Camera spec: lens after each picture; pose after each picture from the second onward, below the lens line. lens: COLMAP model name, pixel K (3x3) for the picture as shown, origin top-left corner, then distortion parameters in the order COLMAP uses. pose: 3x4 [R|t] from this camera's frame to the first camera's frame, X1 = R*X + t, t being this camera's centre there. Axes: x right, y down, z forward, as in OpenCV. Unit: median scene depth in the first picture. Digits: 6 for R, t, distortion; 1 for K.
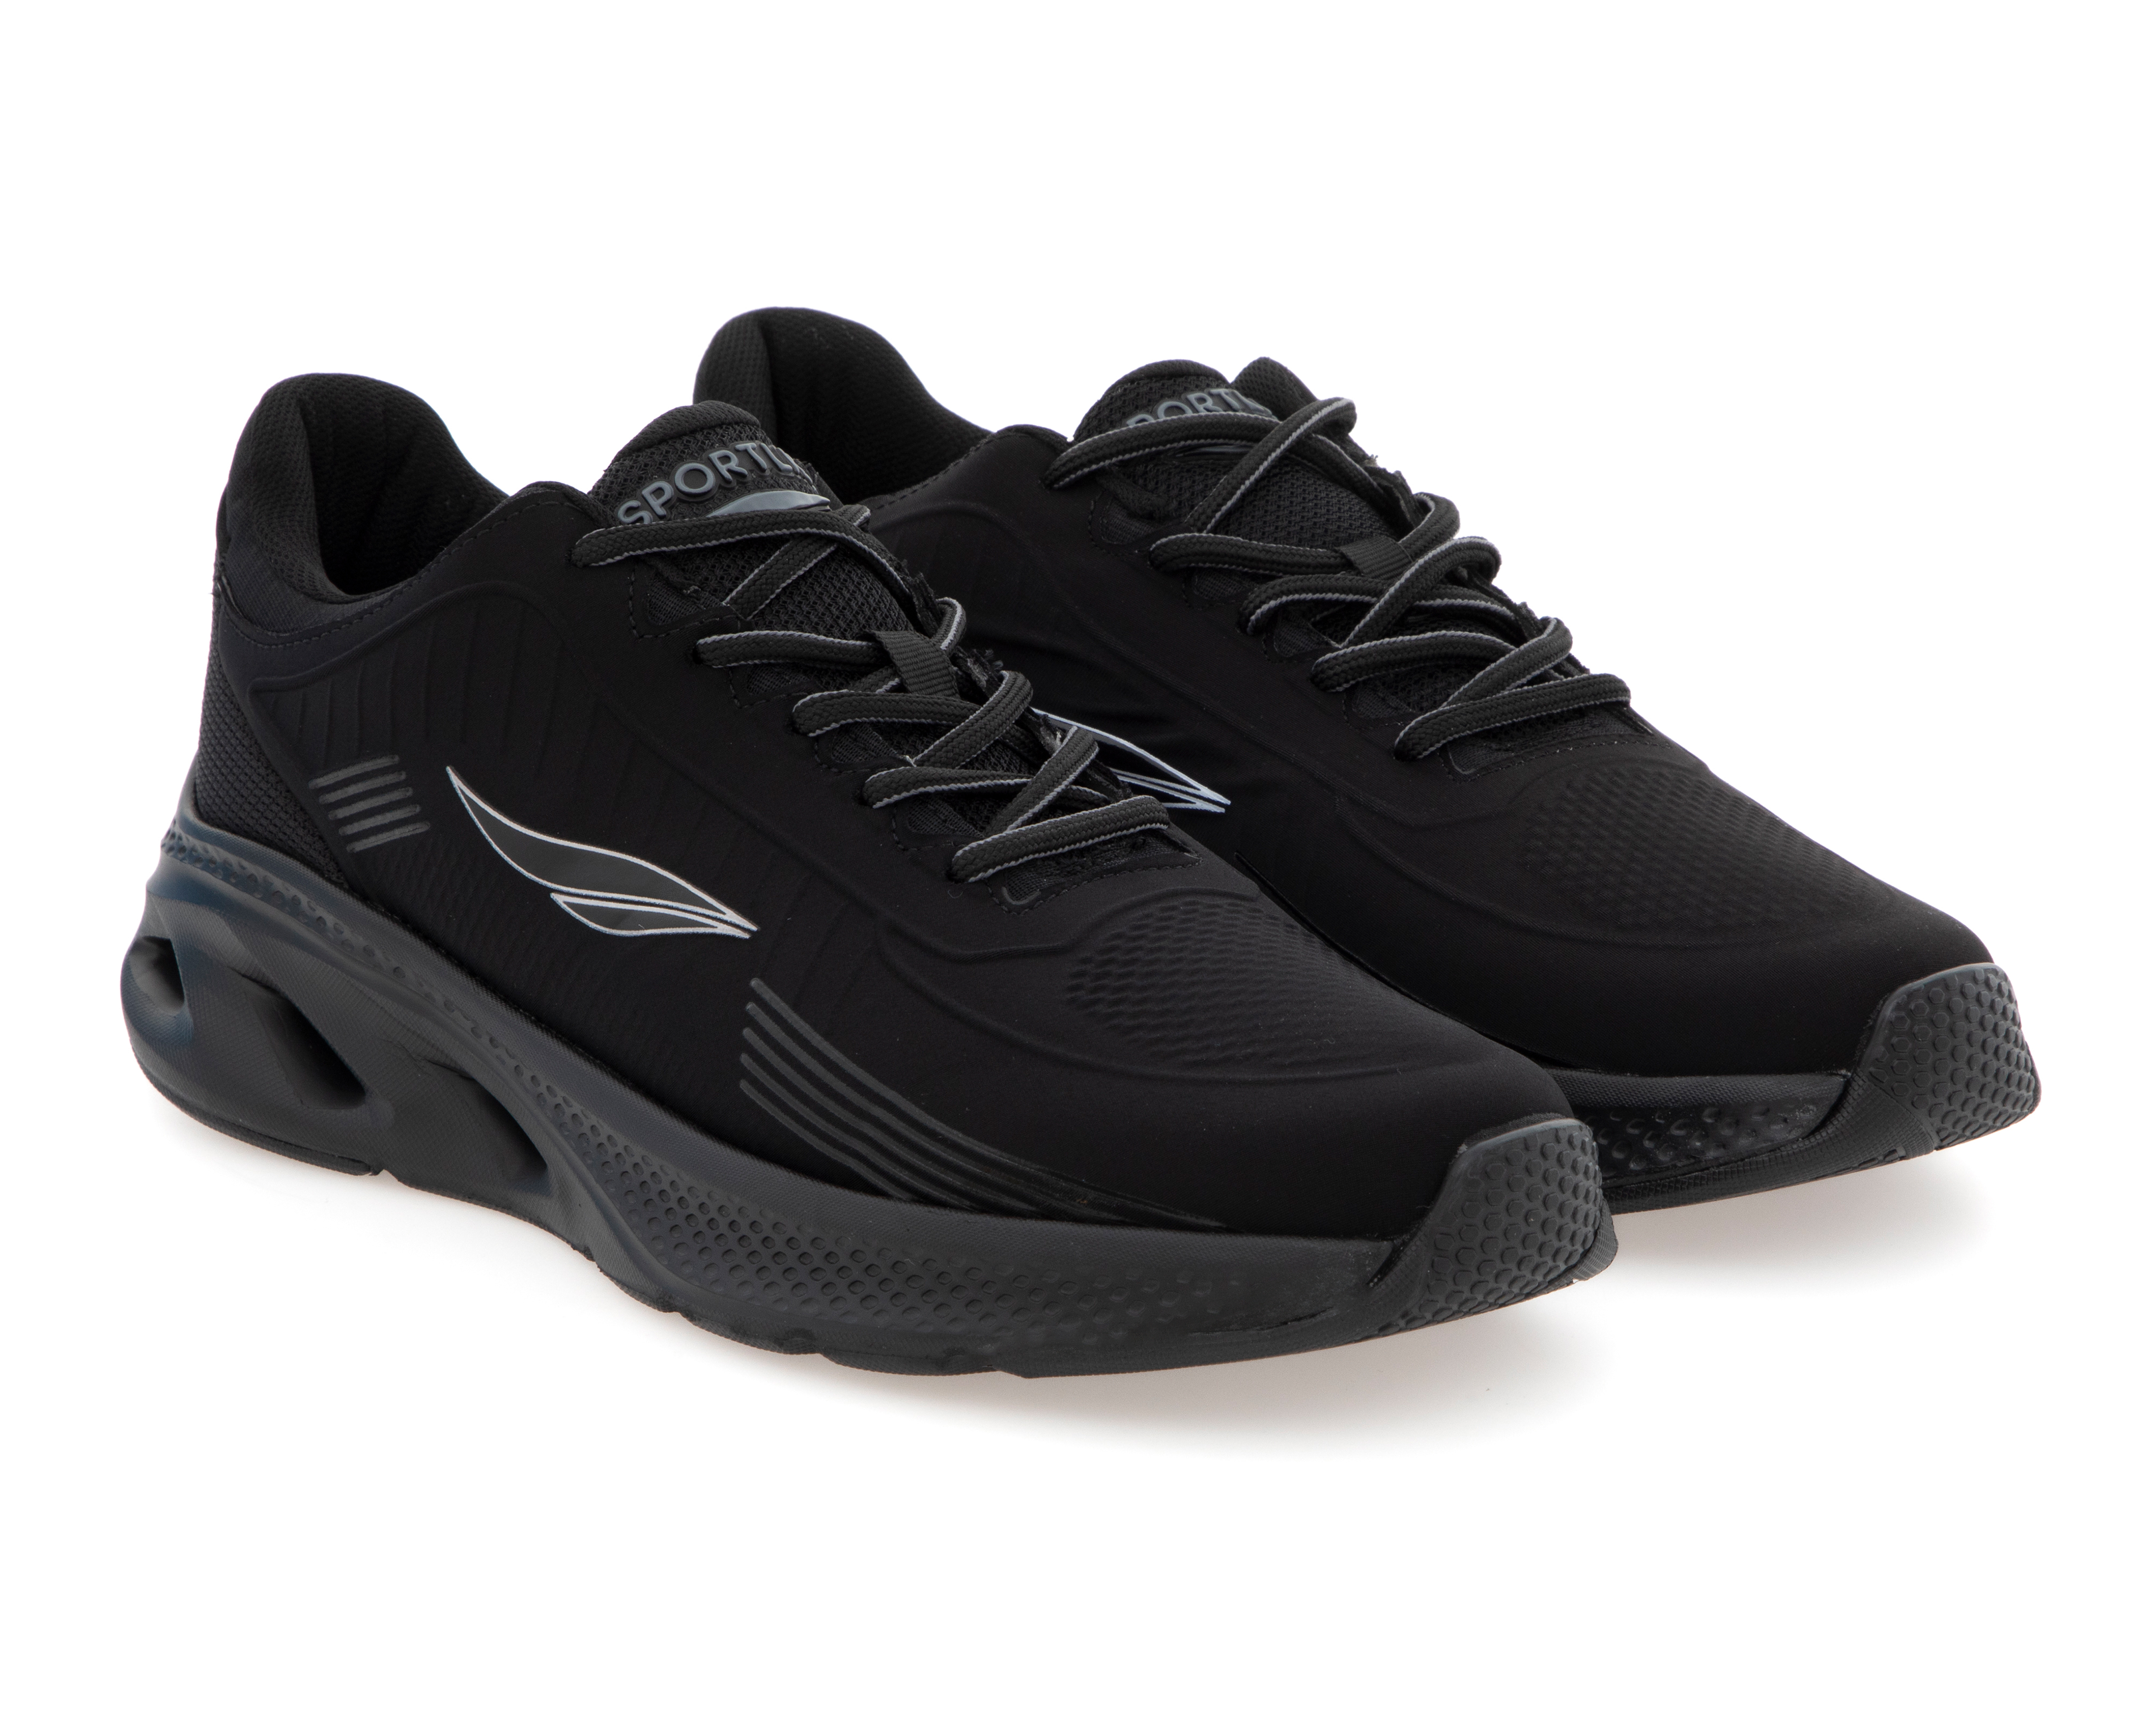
lens RADIAL K [[5063.1, 0, 1078.0], [0, 5063.1, 862.5], [0, 0, 1]] dist [0.042003, 3.183402]
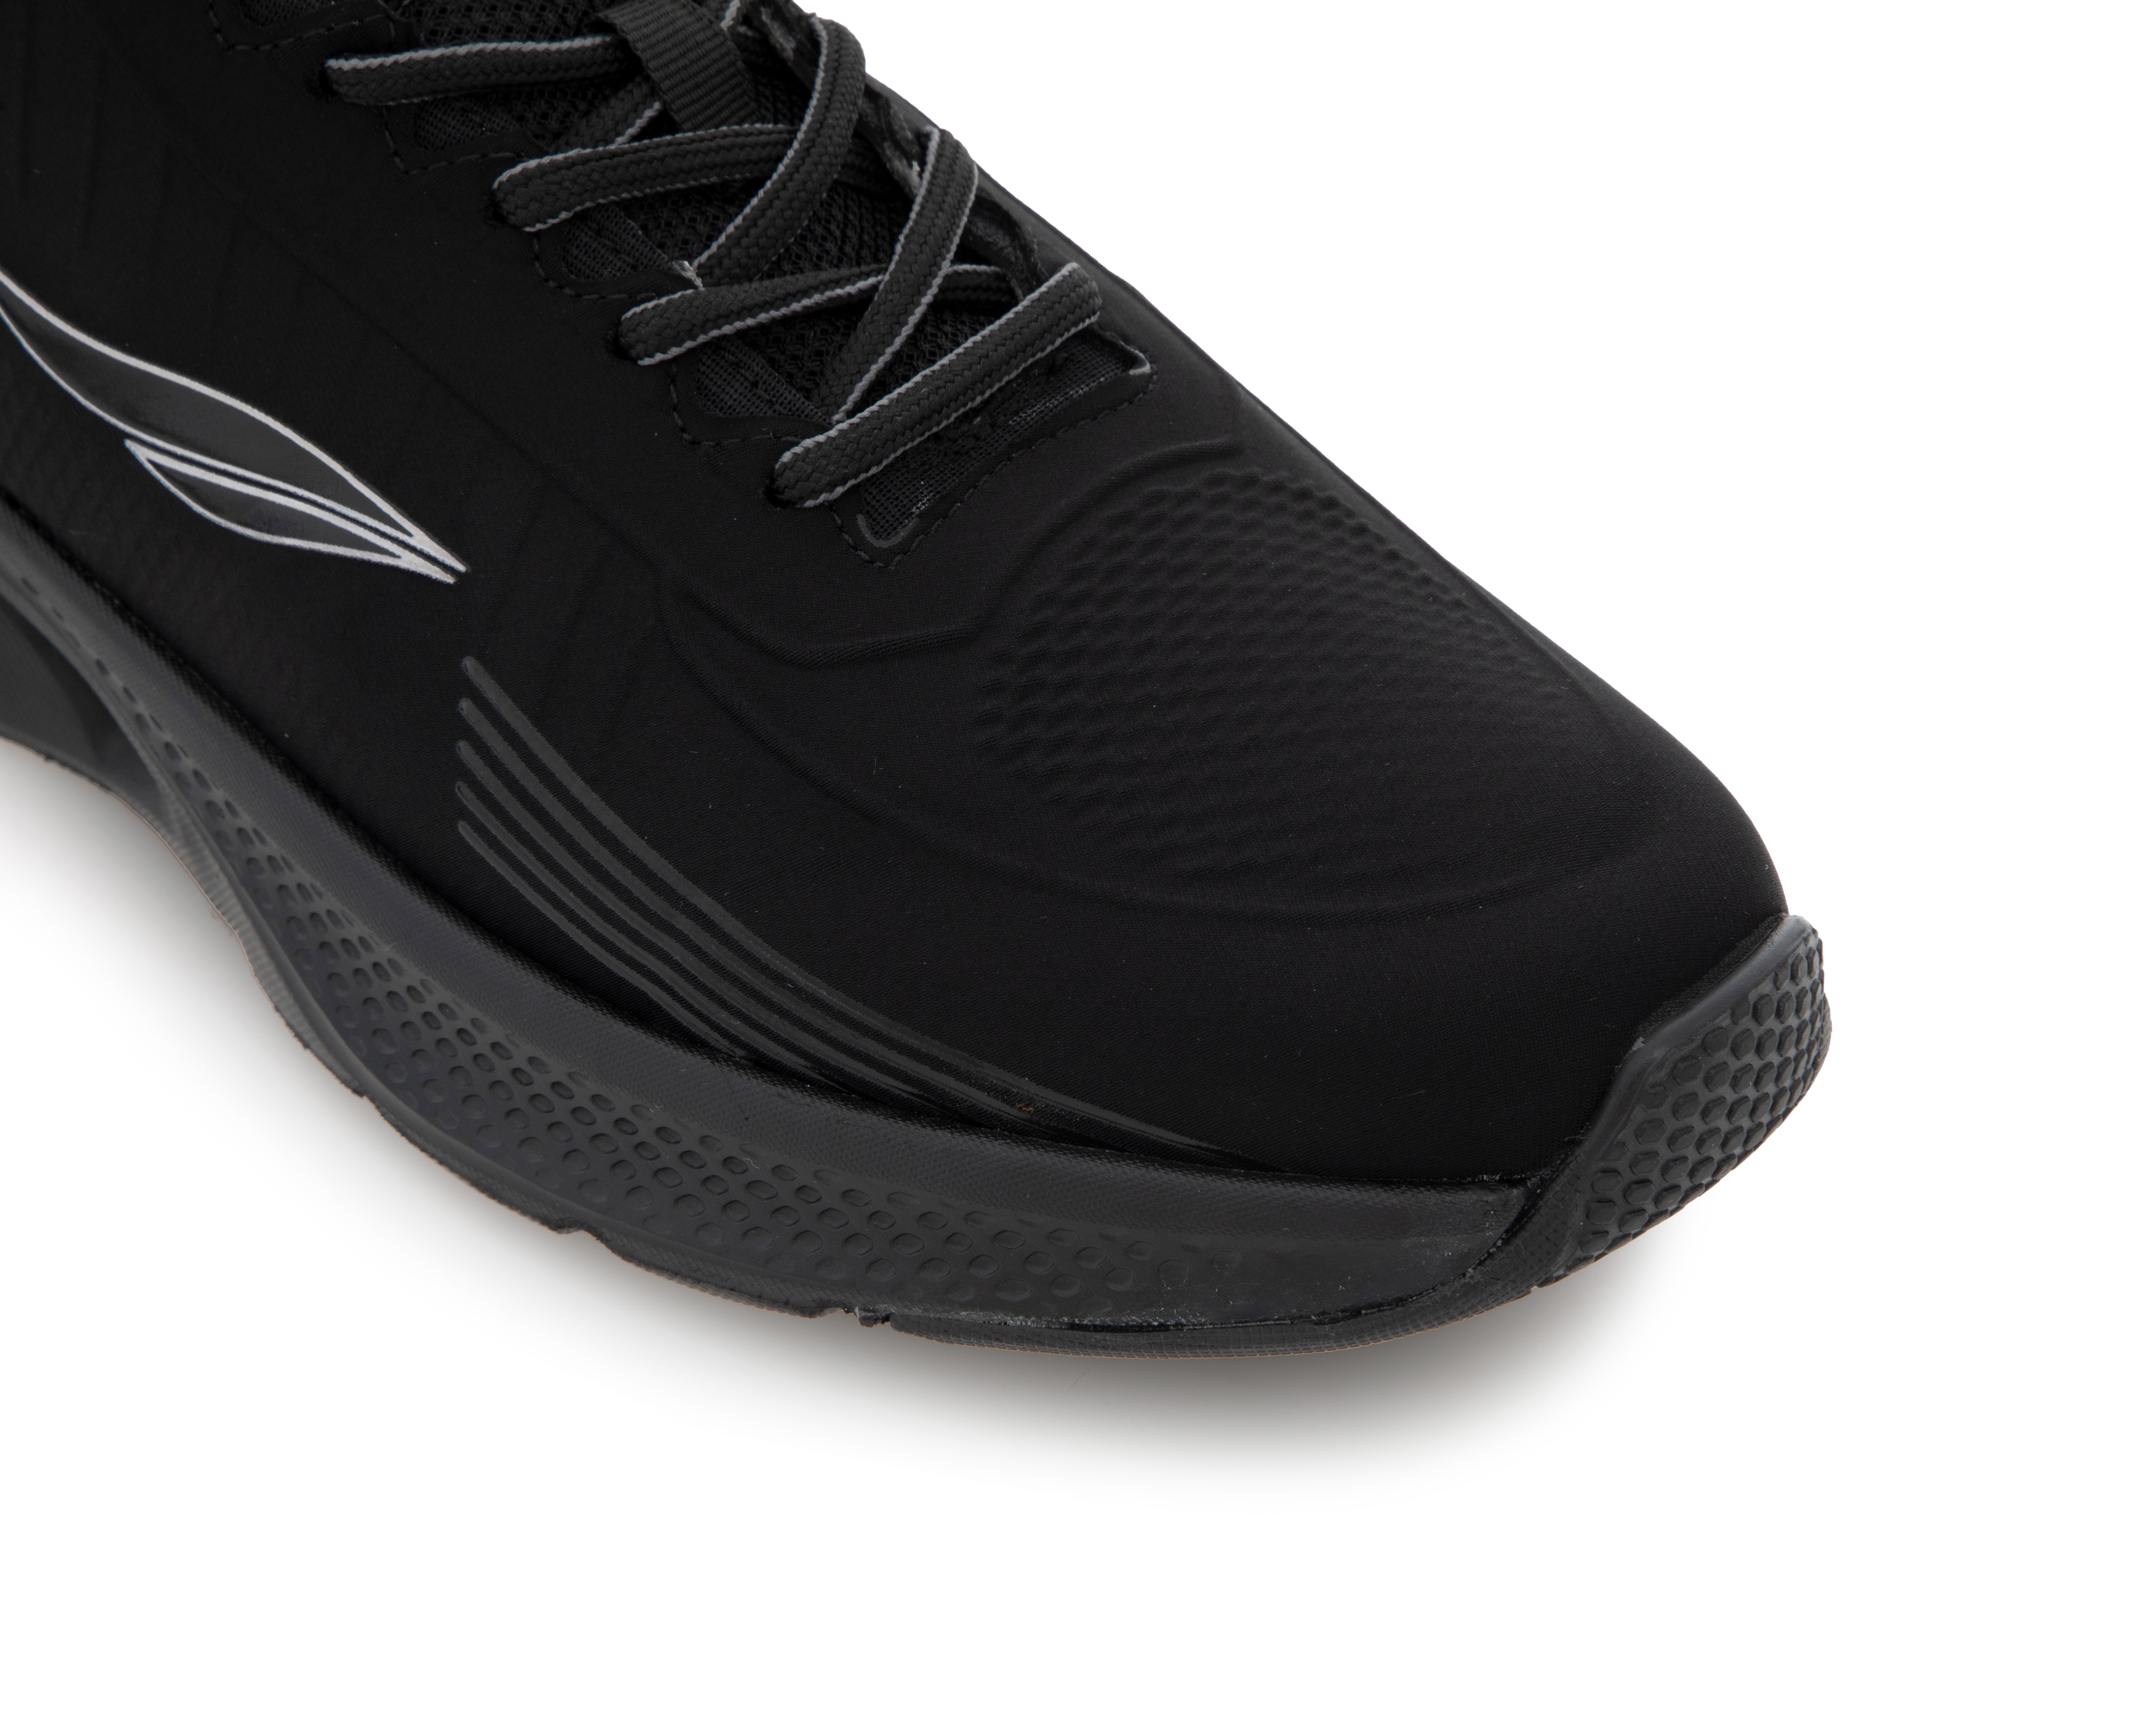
lens RADIAL K [[5063.1, 0, 1078.0], [0, 5063.1, 862.5], [0, 0, 1]] dist [0.042003, 3.183402]
pose [[0.997025, -0.051776, 0.057106, -0.025589], [0.029029, 0.938492, 0.344079, -0.168929], [-0.071409, -0.341398, 0.937202, 0.394408]]
